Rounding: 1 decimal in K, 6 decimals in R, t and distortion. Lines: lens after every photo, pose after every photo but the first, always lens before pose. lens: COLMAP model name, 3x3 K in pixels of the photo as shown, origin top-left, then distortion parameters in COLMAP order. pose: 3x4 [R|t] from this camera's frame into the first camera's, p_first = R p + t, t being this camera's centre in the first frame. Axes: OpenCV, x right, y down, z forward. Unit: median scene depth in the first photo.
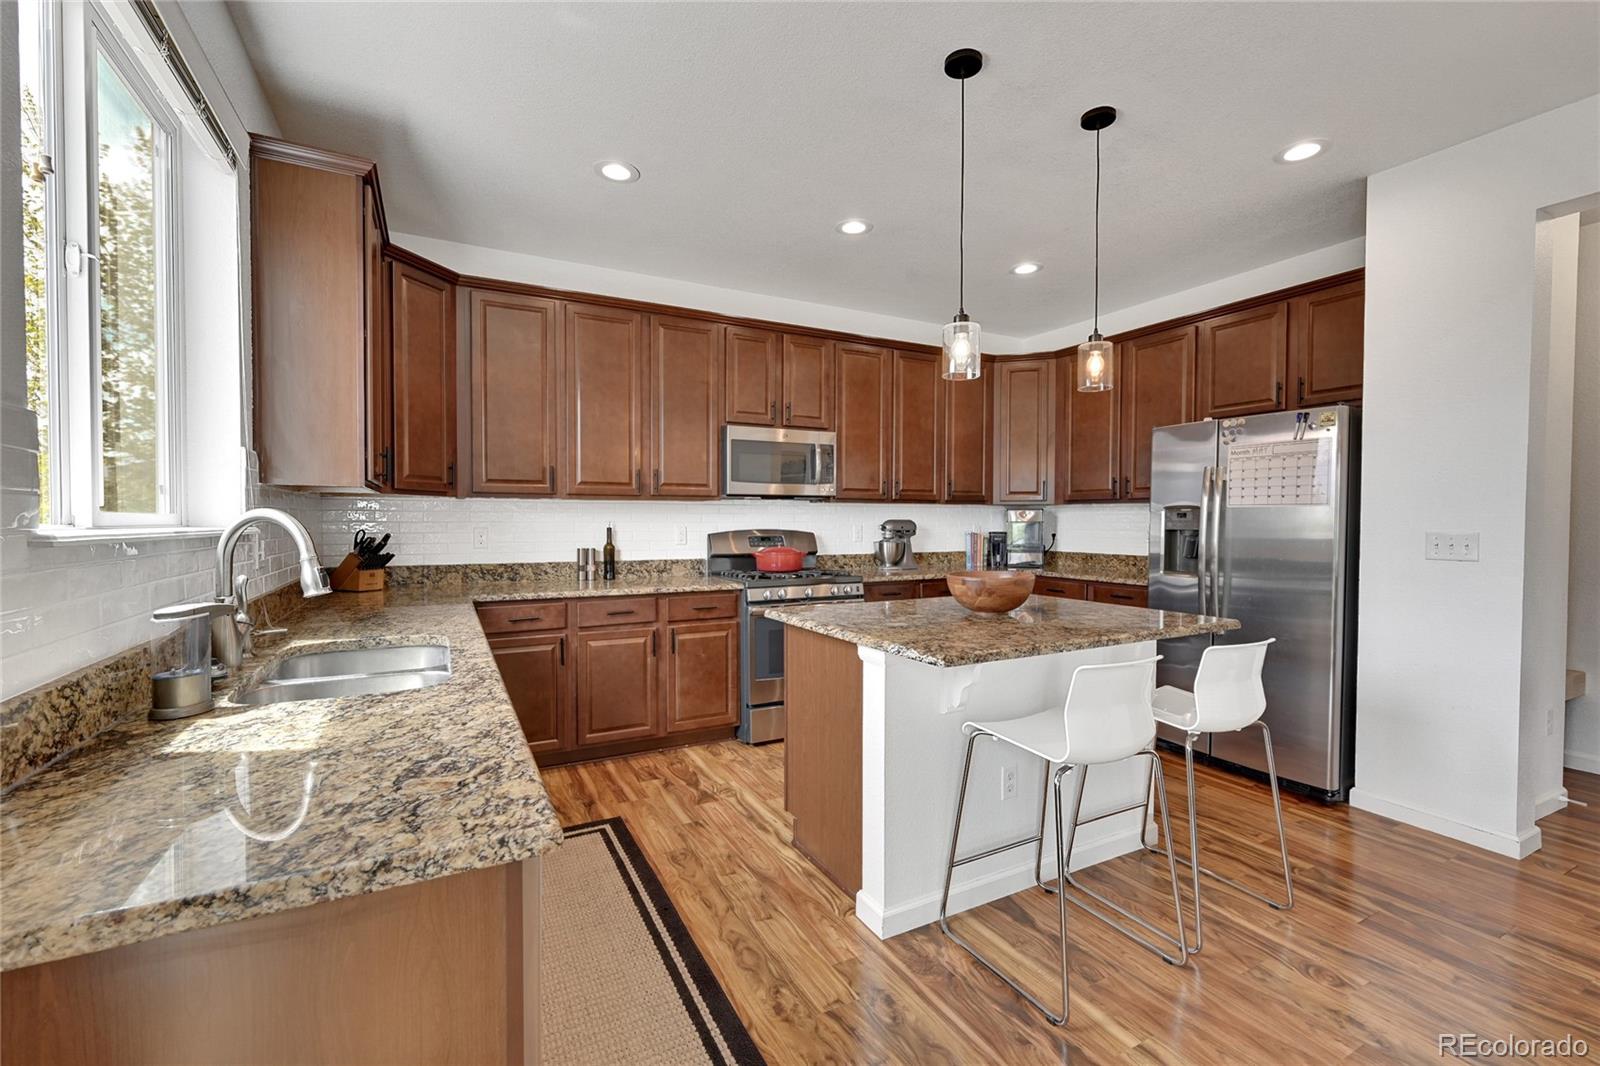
lens RADIAL K [[676.2, 0, 787.1], [0, 676.2, 523.6], [0, 0, 1]] dist [-0.010287, -0.000038]
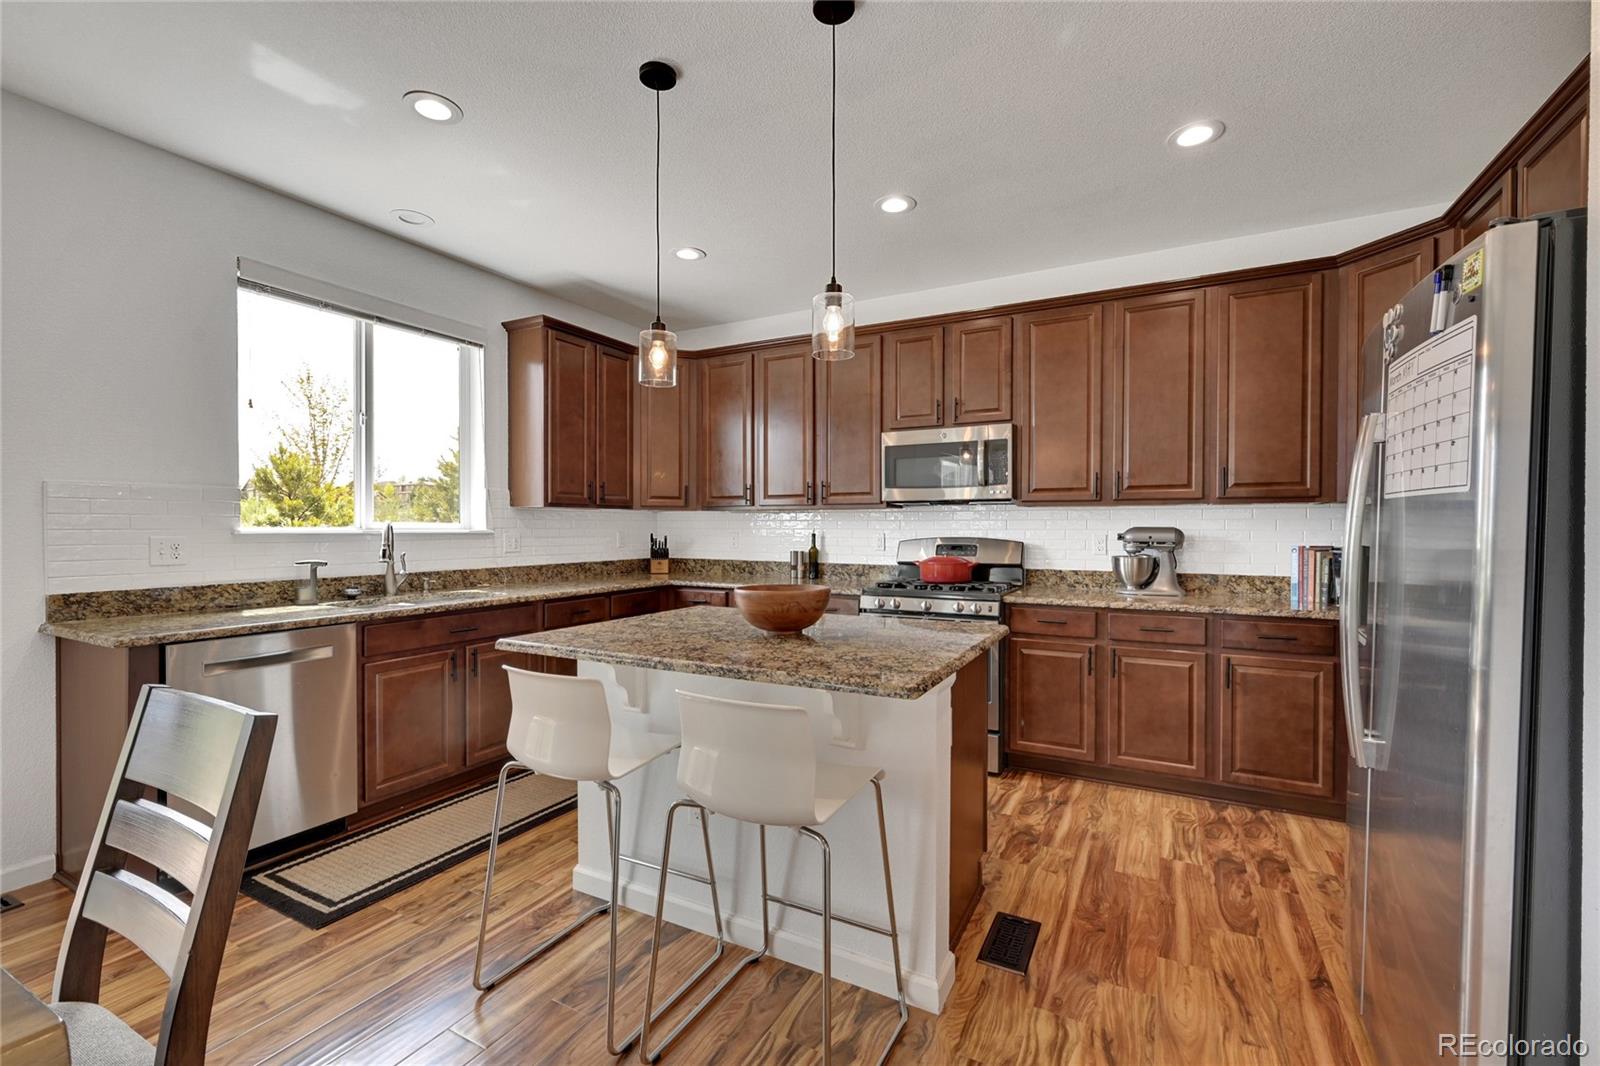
lens RADIAL K [[664.0, 0, 809.6], [0, 664.0, 533.0], [0, 0, 1]] dist [-0.004665, 0.000731]
pose [[0.568405, 0.007736, -0.822712, 0.634194], [-0.004778, 0.999970, 0.006102, -0.002005], [0.822735, 0.000463, 0.568425, 0.332847]]
